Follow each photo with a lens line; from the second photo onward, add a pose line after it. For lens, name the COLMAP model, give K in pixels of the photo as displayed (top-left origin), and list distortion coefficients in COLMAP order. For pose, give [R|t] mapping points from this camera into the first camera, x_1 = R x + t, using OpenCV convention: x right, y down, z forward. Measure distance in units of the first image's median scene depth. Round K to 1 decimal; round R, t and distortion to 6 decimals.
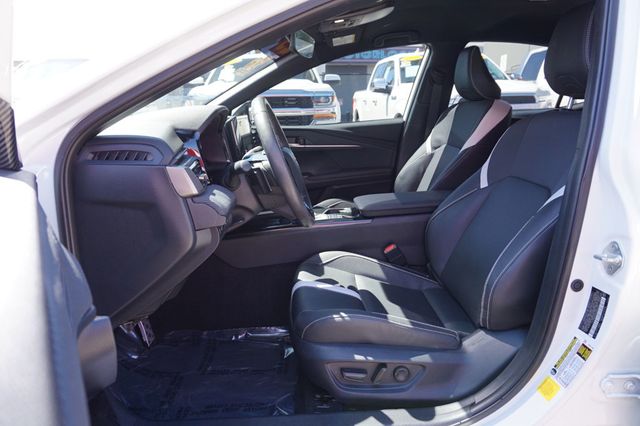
lens RADIAL K [[433.7, 0, 325.0], [0, 433.7, 211.6], [0, 0, 1]] dist [-0.029259, 0.021995]
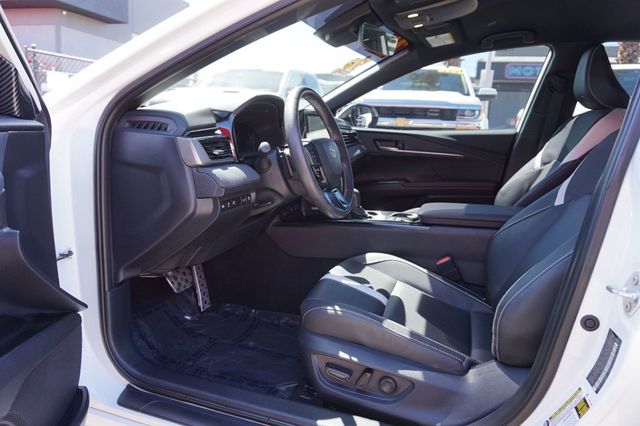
lens RADIAL K [[433.7, 0, 316.0], [0, 433.7, 210.3], [0, 0, 1]] dist [-0.029259, 0.021995]
pose [[0.929881, 0.125874, -0.345654, 0.248280], [-0.136529, 0.990614, -0.006549, 0.027655], [0.341585, 0.053282, 0.938339, 0.053238]]
